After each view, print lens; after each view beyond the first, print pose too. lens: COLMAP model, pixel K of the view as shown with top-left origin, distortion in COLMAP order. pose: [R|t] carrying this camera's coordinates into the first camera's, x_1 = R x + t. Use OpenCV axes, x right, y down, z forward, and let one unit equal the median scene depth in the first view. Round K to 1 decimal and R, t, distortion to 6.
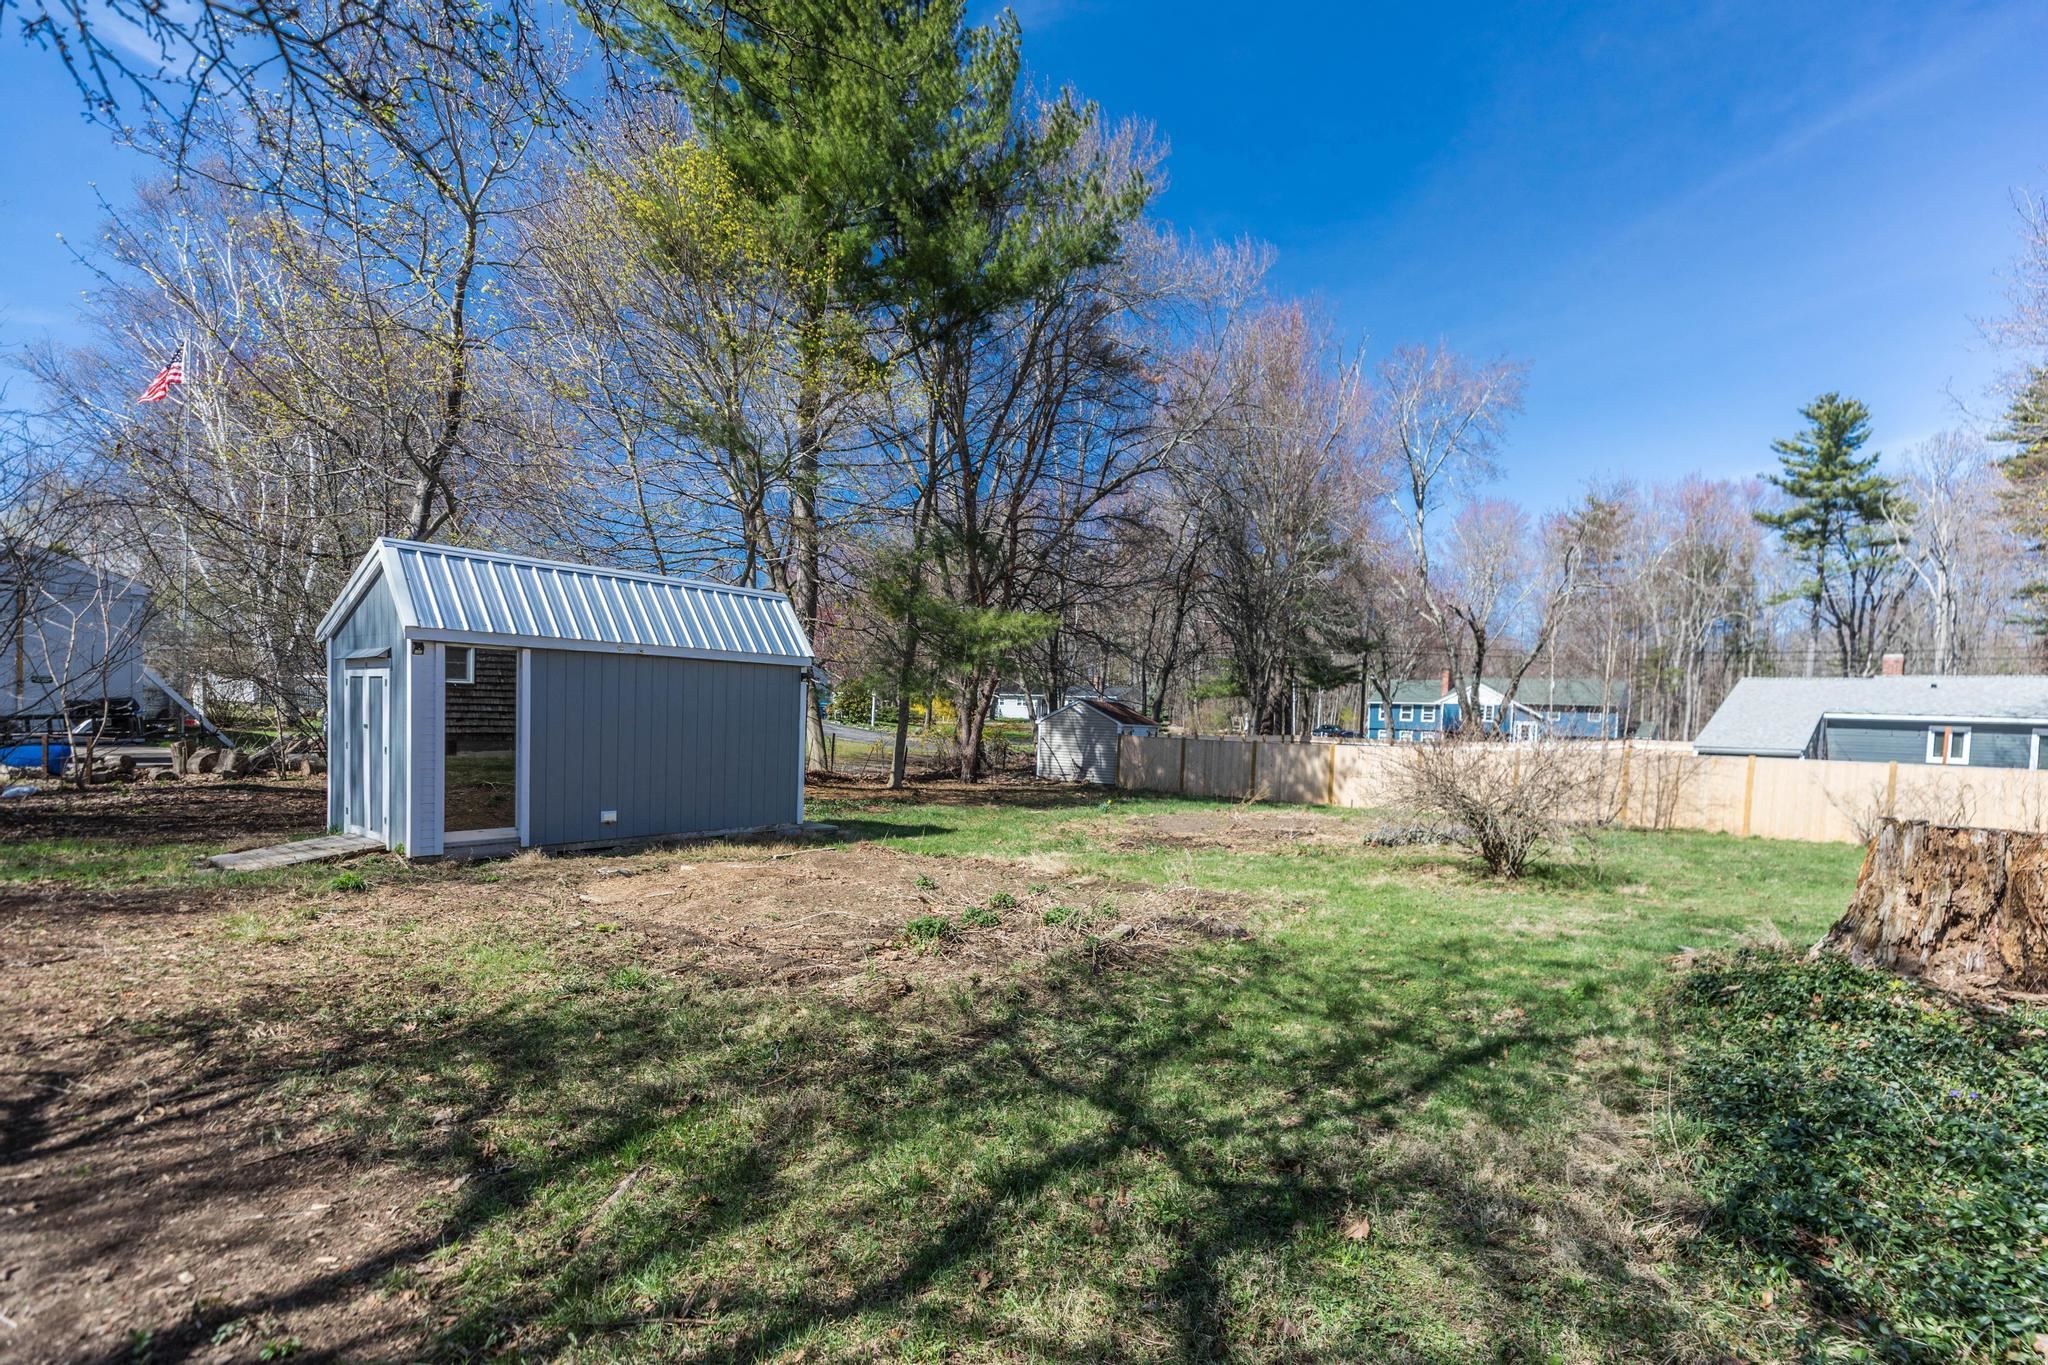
lens RADIAL K [[911.5, 0, 1024.0], [0, 911.5, 682.5], [0, 0, 1]] dist [0.000519, 0.000040]
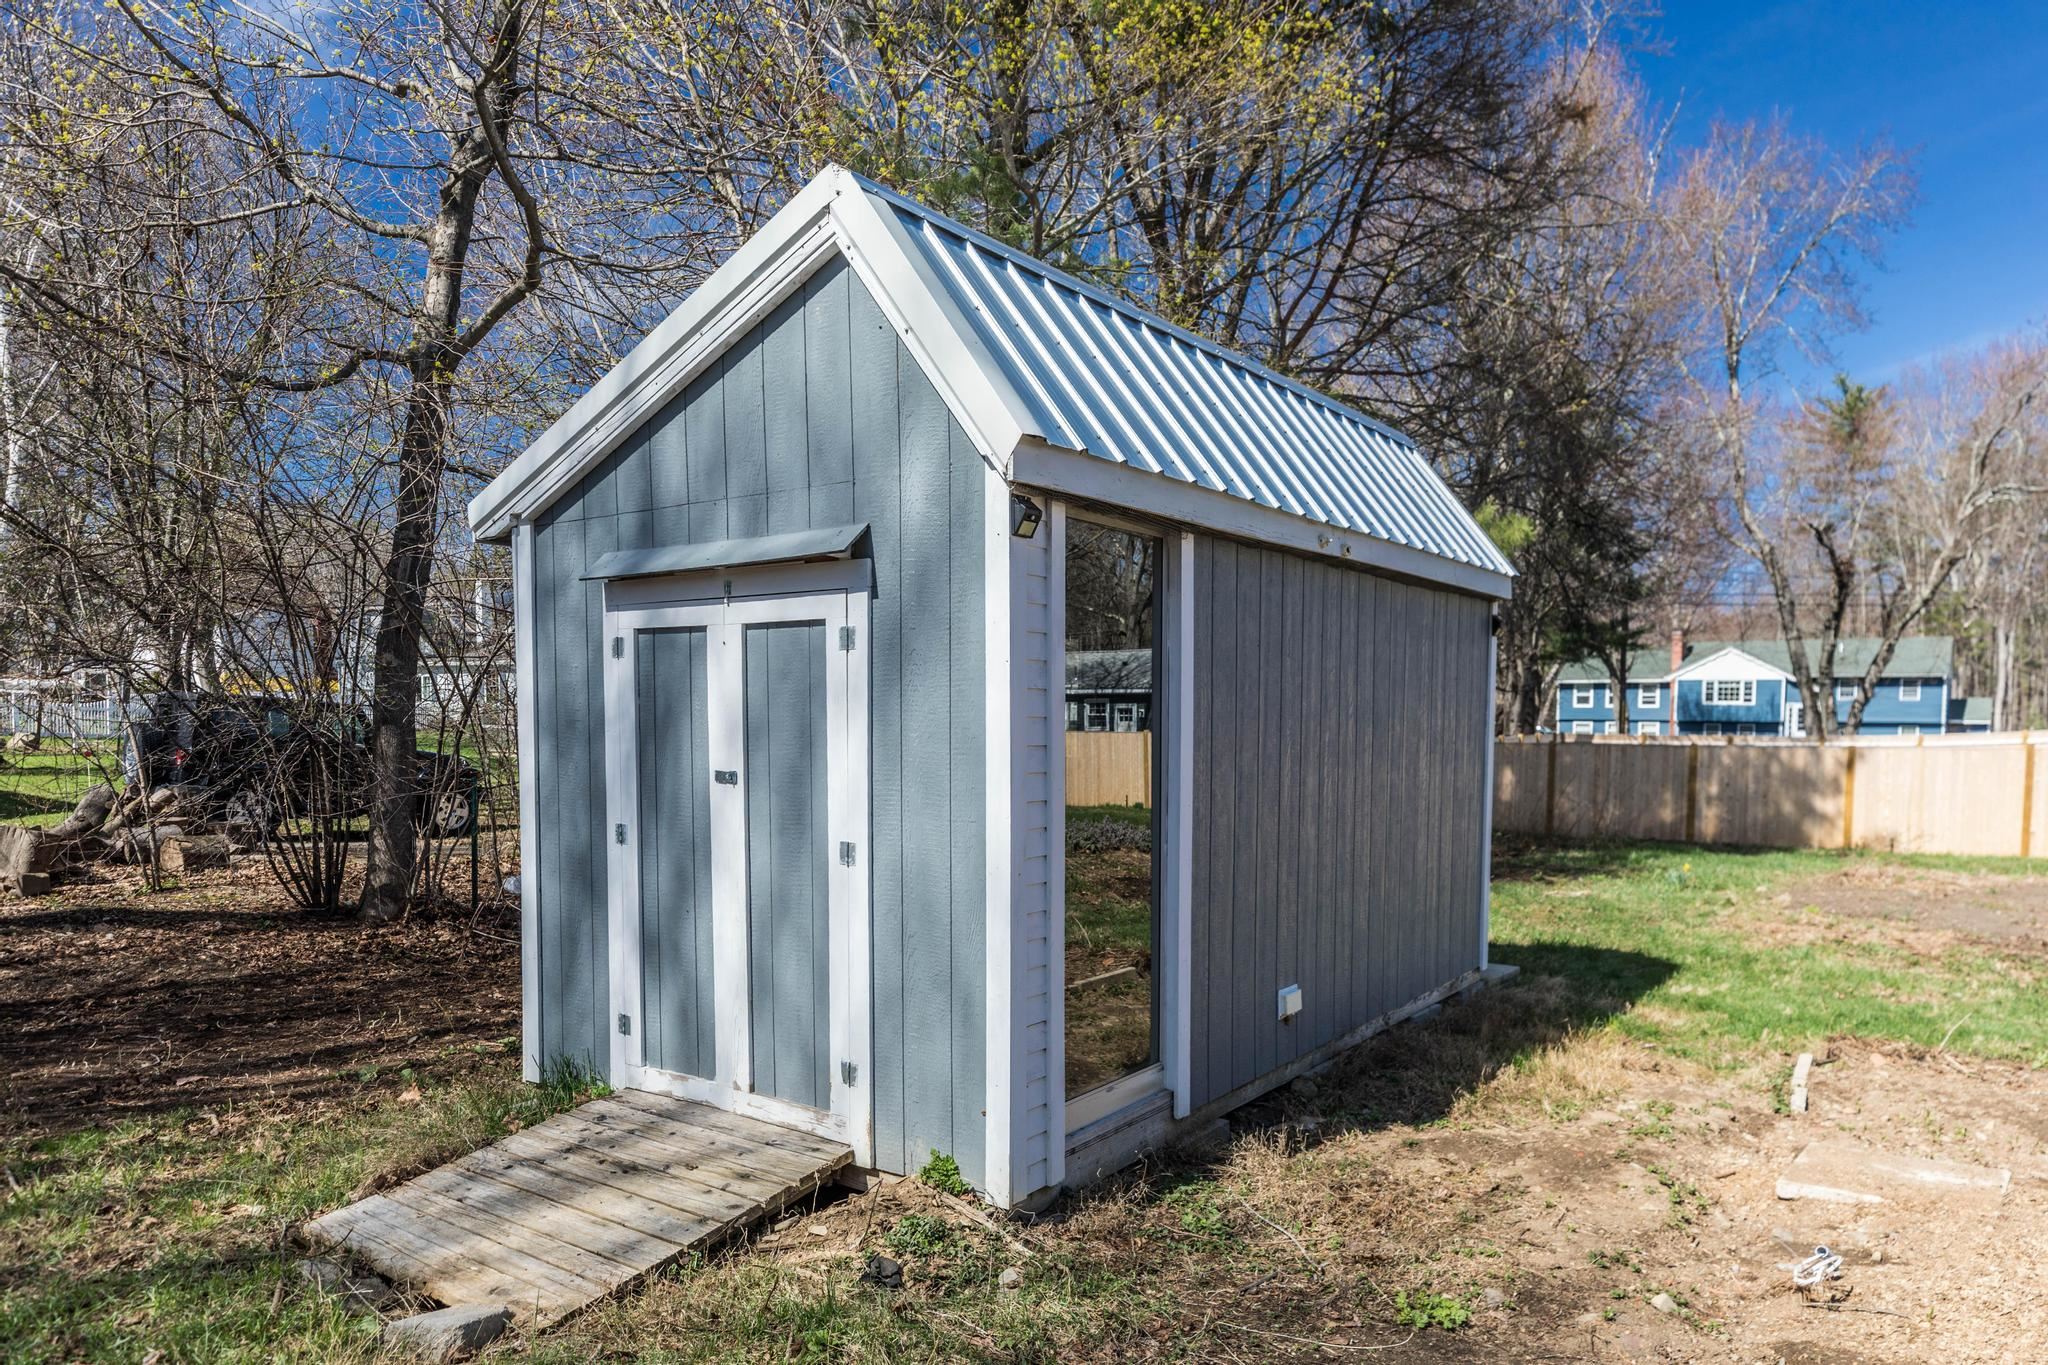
lens RADIAL K [[1341.2, 0, 1024.0], [0, 1341.2, 682.5], [0, 0, 1]] dist [-0.002233, -0.000736]
pose [[0.999652, -0.023009, 0.012940, -0.597320], [0.022832, 0.999647, 0.013618, 0.009315], [-0.013249, -0.013318, 0.999824, 0.496430]]
